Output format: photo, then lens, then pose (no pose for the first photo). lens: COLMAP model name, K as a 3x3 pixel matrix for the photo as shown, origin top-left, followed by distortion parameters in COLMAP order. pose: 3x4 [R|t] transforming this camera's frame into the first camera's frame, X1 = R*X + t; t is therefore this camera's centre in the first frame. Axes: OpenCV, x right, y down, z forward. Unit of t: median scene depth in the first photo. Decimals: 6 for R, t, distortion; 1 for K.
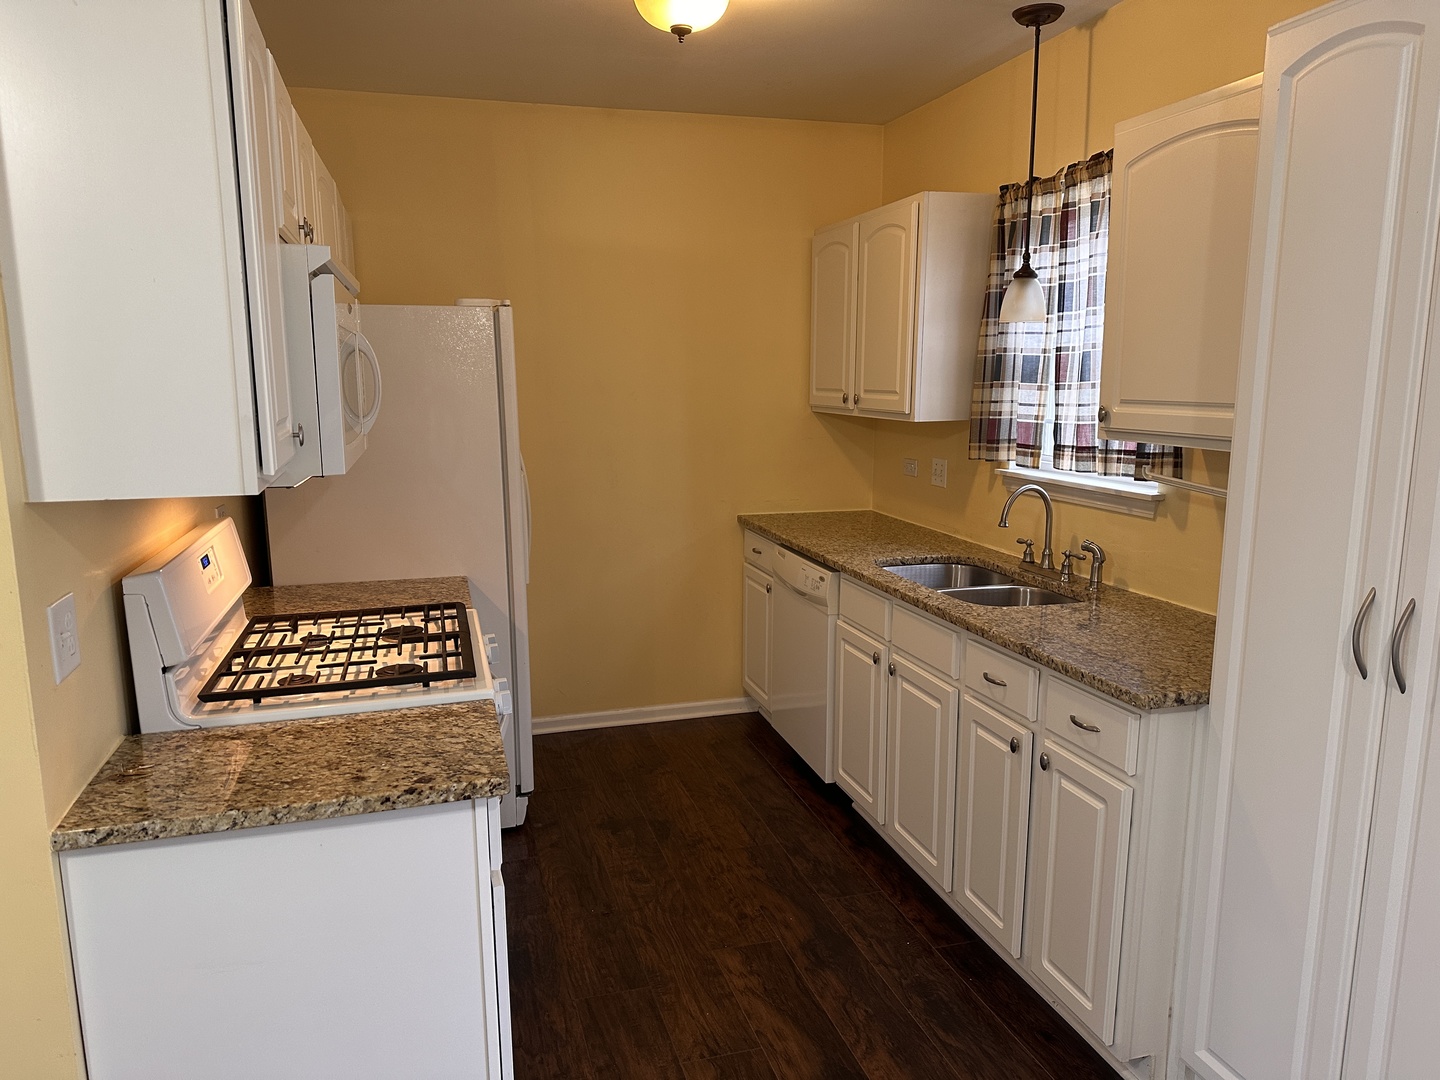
lens RADIAL K [[1010.1, 0, 720.0], [0, 1010.1, 540.0], [0, 0, 1]] dist [0.154074, -0.282756]
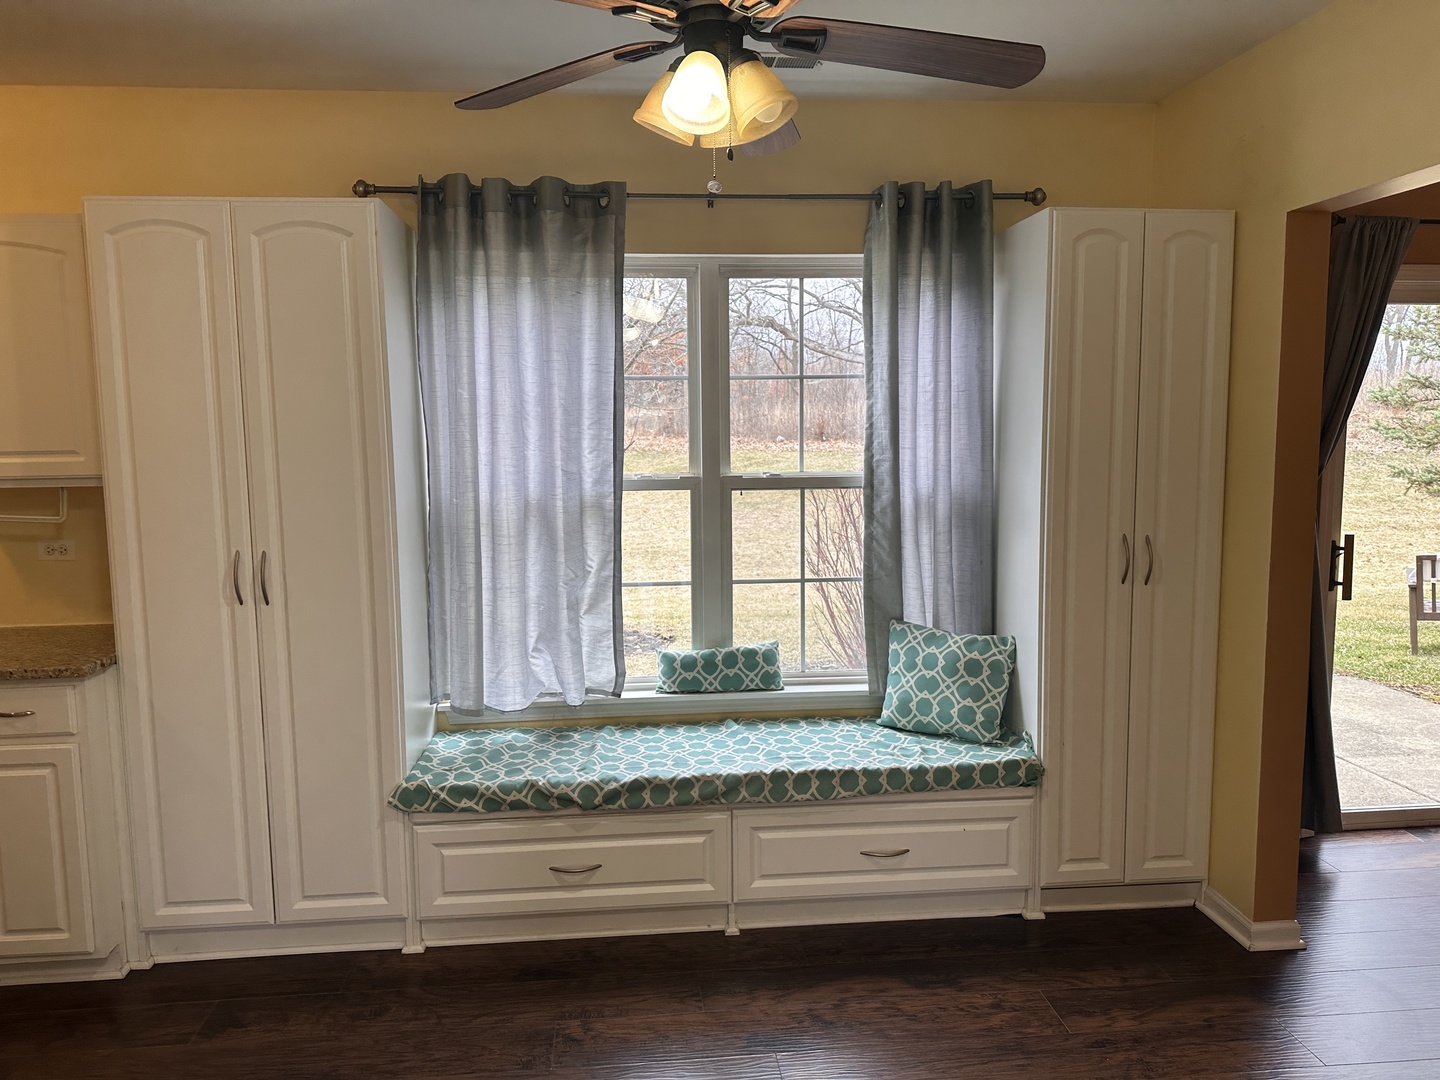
lens RADIAL K [[1010.1, 0, 720.0], [0, 1010.1, 540.0], [0, 0, 1]] dist [0.154074, -0.282756]
pose [[0.195708, -0.106550, 0.974857, -0.481413], [0.184865, 0.980266, 0.070028, 0.032539], [-0.963080, 0.166511, 0.211543, -0.077846]]
